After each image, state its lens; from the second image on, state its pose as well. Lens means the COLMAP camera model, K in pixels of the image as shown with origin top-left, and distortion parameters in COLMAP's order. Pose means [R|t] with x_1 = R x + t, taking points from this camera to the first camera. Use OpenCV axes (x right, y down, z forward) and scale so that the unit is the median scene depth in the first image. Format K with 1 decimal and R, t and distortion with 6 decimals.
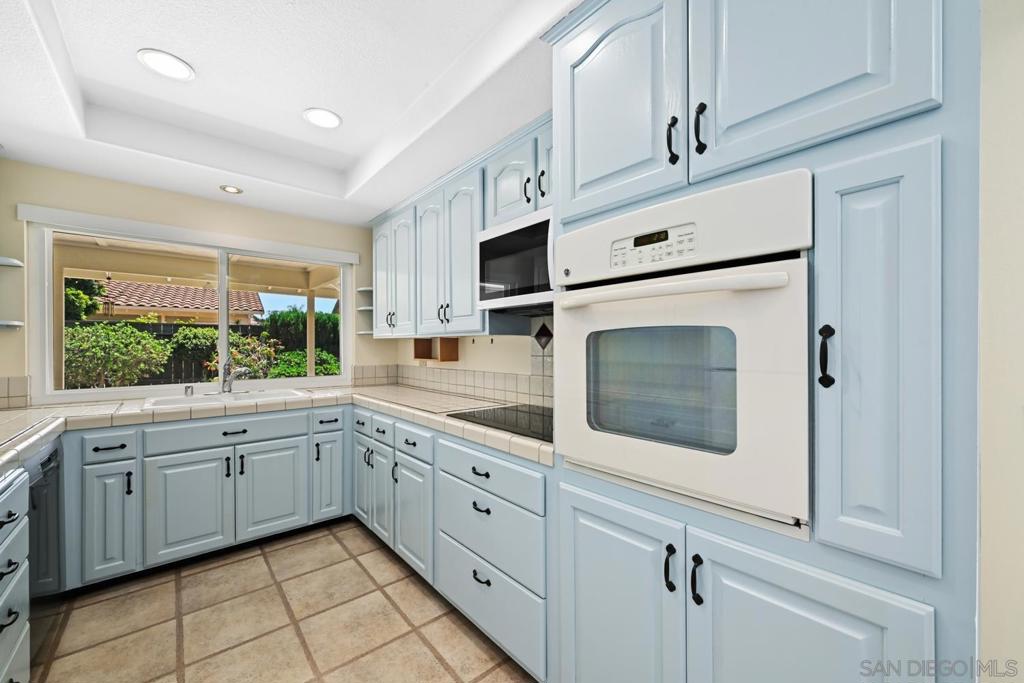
lens RADIAL K [[401.3, 0, 515.7], [0, 401.3, 349.0], [0, 0, 1]] dist [-0.003972, -0.000146]
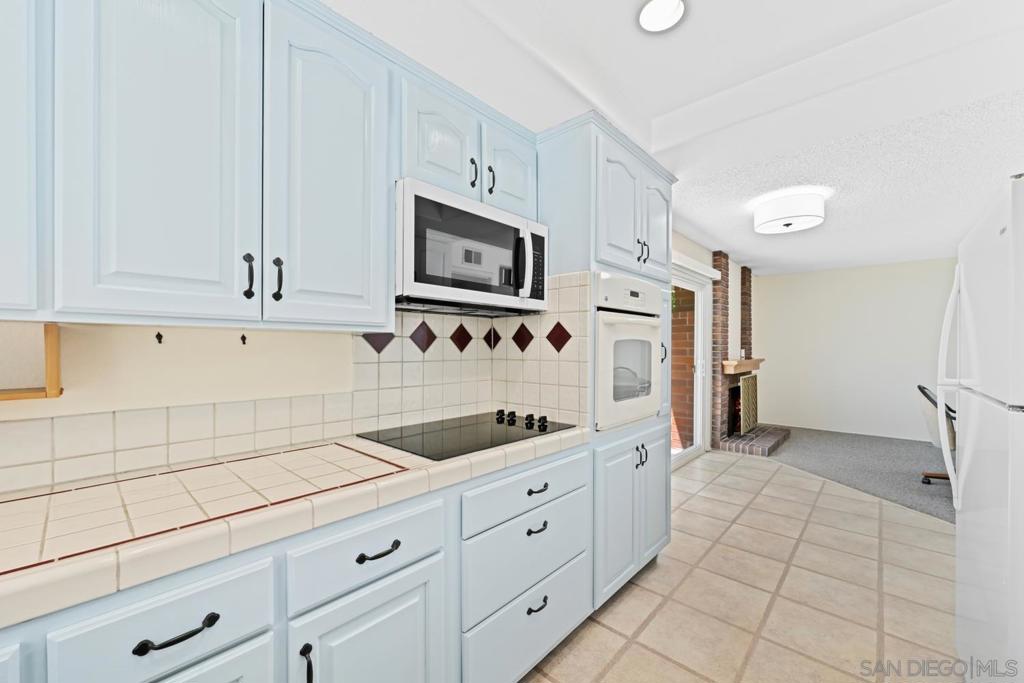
lens RADIAL K [[401.3, 0, 515.5], [0, 401.3, 346.7], [0, 0, 1]] dist [-0.003972, -0.000146]
pose [[-0.119465, -0.002558, 0.992835, -0.481419], [0.002120, 0.999994, 0.002831, -0.008768], [-0.992836, 0.002443, -0.119459, 0.569537]]
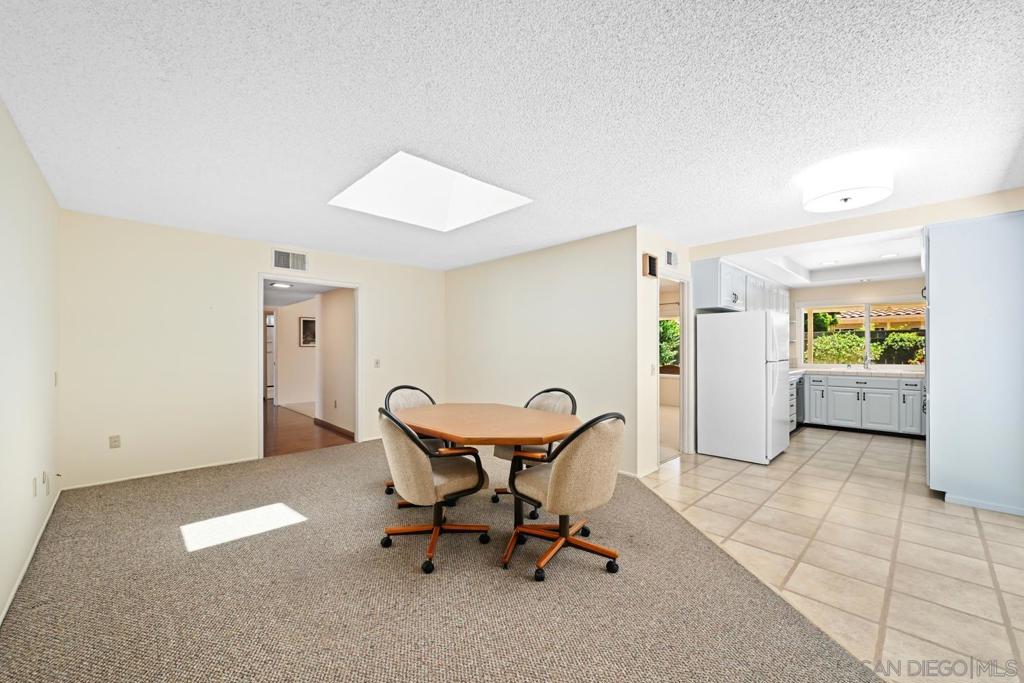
lens RADIAL K [[401.3, 0, 516.1], [0, 401.3, 348.2], [0, 0, 1]] dist [-0.003972, -0.000146]
pose [[0.062338, 0.001240, -0.998054, 1.166622], [-0.005320, 0.999985, 0.000910, 0.002780], [0.998041, 0.005253, 0.062344, -0.917473]]
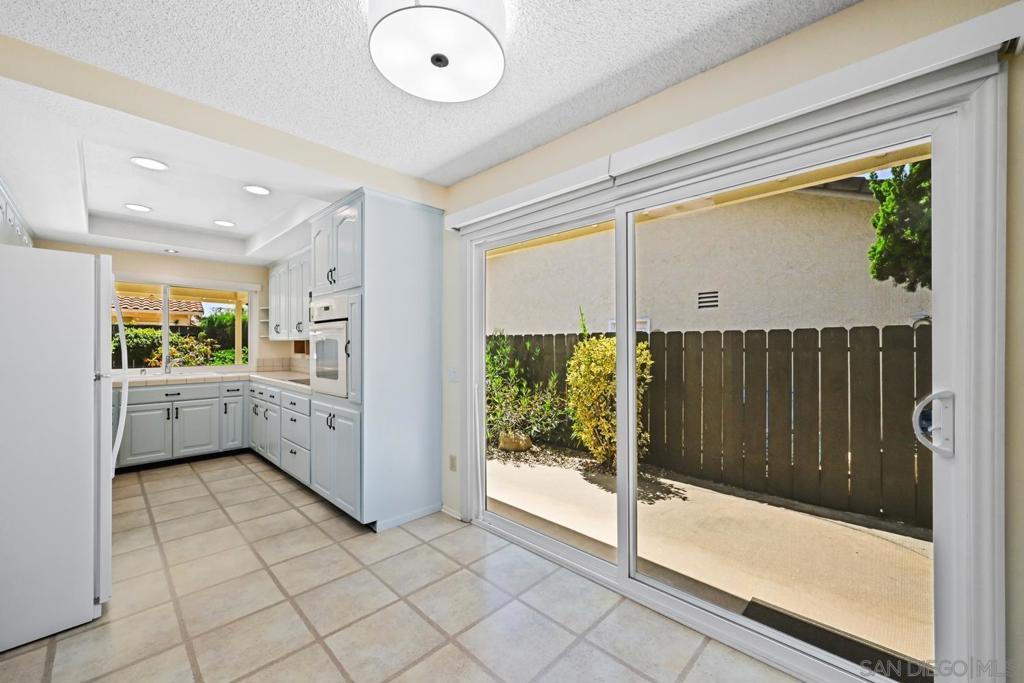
lens RADIAL K [[401.3, 0, 514.6], [0, 401.3, 346.2], [0, 0, 1]] dist [-0.003972, -0.000146]
pose [[0.995702, 0.001991, 0.092596, 0.446666], [-0.001525, 0.999986, -0.005106, 0.003092], [-0.092604, 0.004943, 0.995691, -0.629797]]
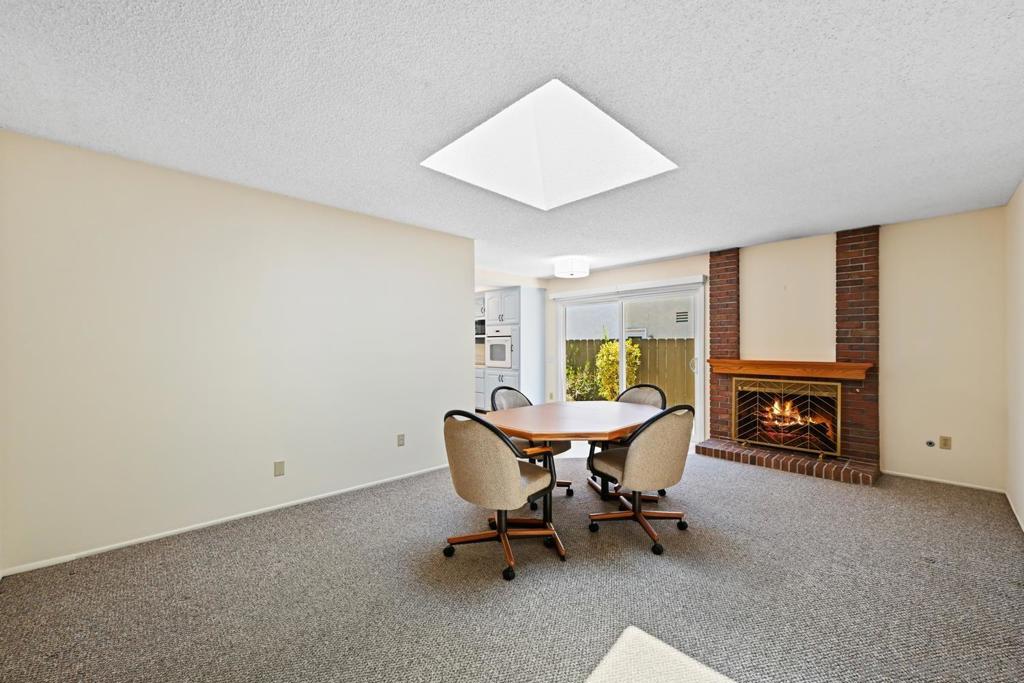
lens RADIAL K [[401.3, 0, 512.9], [0, 401.3, 347.7], [0, 0, 1]] dist [-0.003972, -0.000146]
pose [[0.998703, -0.002492, 0.050860, 0.080880], [0.002609, 0.999994, -0.002244, 0.007708], [-0.050854, 0.002374, 0.998703, -1.850138]]
